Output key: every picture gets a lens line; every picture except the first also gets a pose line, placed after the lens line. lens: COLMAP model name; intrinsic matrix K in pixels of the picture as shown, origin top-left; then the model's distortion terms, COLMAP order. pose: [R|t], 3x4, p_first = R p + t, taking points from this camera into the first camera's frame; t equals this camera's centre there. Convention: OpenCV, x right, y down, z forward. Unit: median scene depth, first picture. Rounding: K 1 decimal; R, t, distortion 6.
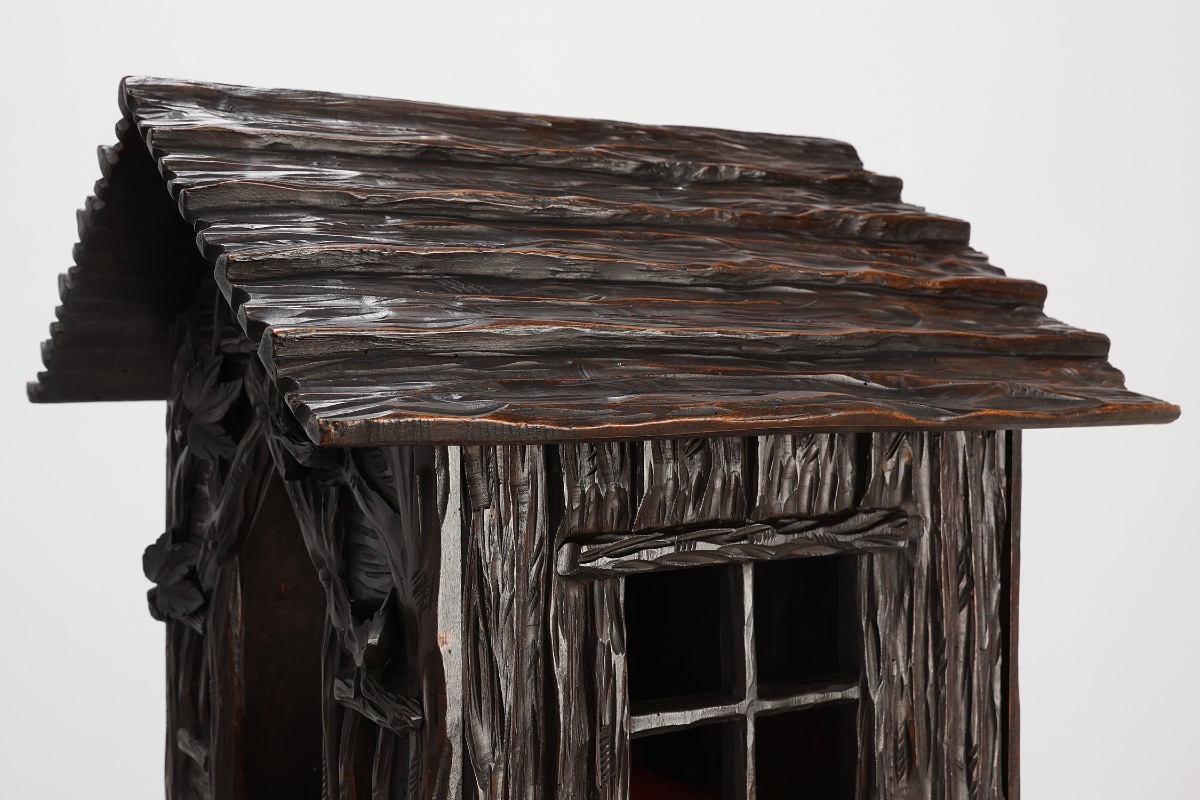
lens RADIAL K [[1997.1, 0, 582.0], [0, 1997.1, 427.7], [0, 0, 1]] dist [-0.010738, 0.000000]
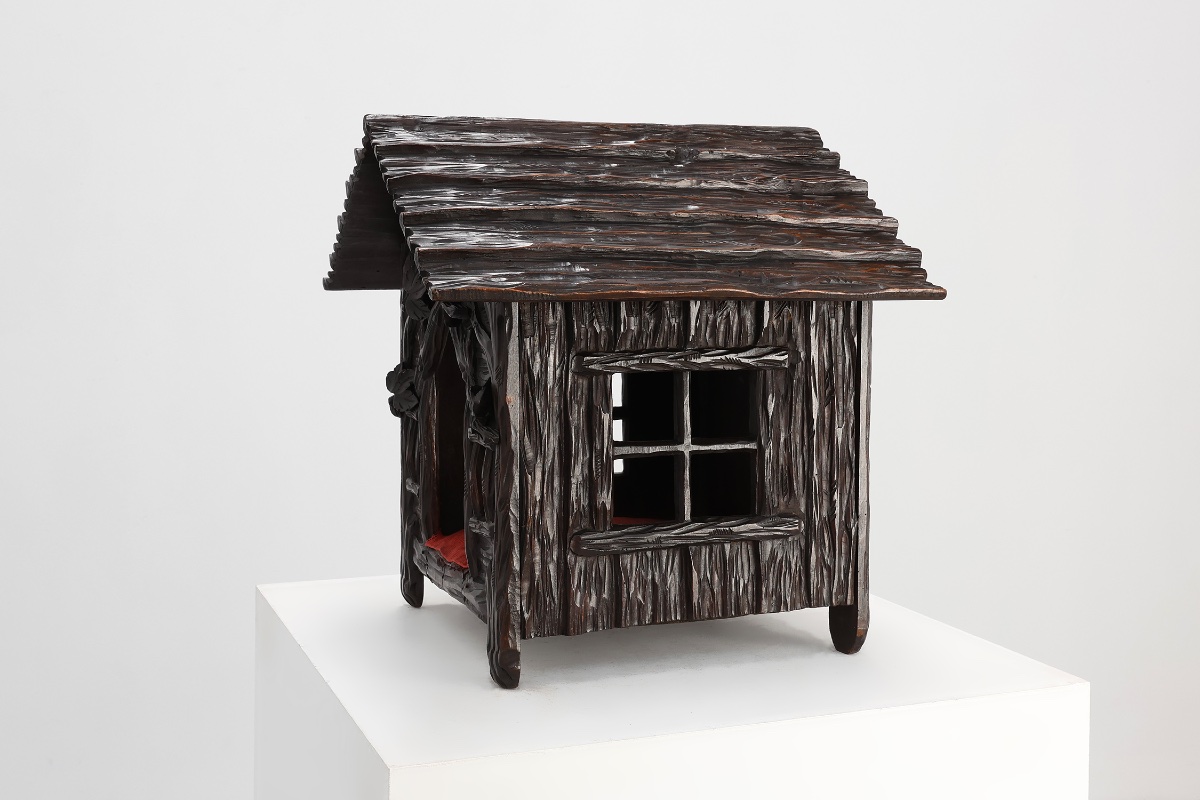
lens RADIAL K [[1997.1, 0, 600.1], [0, 1997.1, 397.3], [0, 0, 1]] dist [-0.010738, 0.000000]
pose [[0.988297, 0.010007, -0.152216, 0.287492], [-0.005557, 0.999546, 0.029628, 0.036469], [0.152443, -0.028435, 0.987903, -0.865417]]
